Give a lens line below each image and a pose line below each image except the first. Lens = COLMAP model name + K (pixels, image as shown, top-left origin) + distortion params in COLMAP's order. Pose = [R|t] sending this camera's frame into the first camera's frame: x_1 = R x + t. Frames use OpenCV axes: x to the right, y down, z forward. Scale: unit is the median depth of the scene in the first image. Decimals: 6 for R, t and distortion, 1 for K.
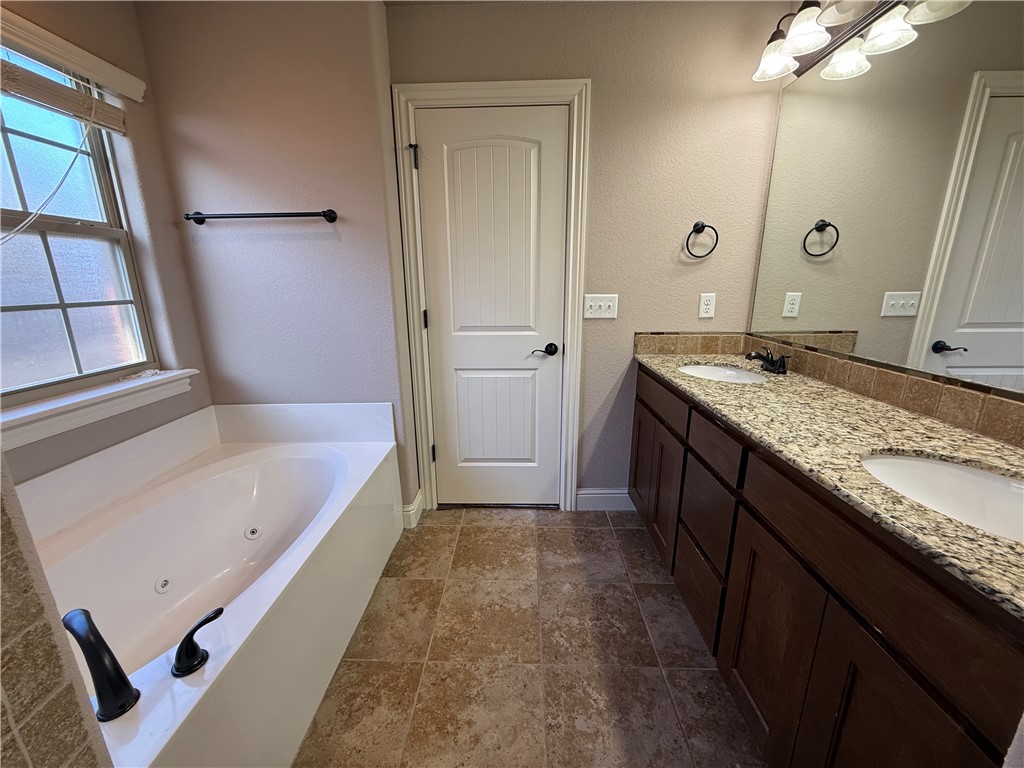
lens RADIAL K [[409.5, 0, 511.4], [0, 409.5, 388.2], [0, 0, 1]] dist [0.000111, -0.000252]
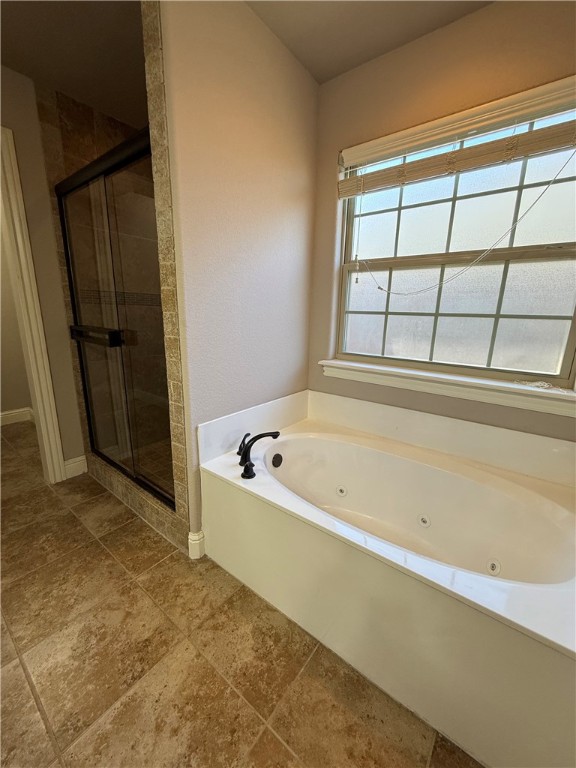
lens RADIAL K [[307.2, 0, 290.1], [0, 307.2, 380.9], [0, 0, 1]] dist [0.000111, -0.000252]
pose [[-0.589584, 0.175891, -0.788323, 0.149178], [-0.220219, 0.904019, 0.366407, -0.241503], [0.777106, 0.389631, -0.494261, 1.111954]]
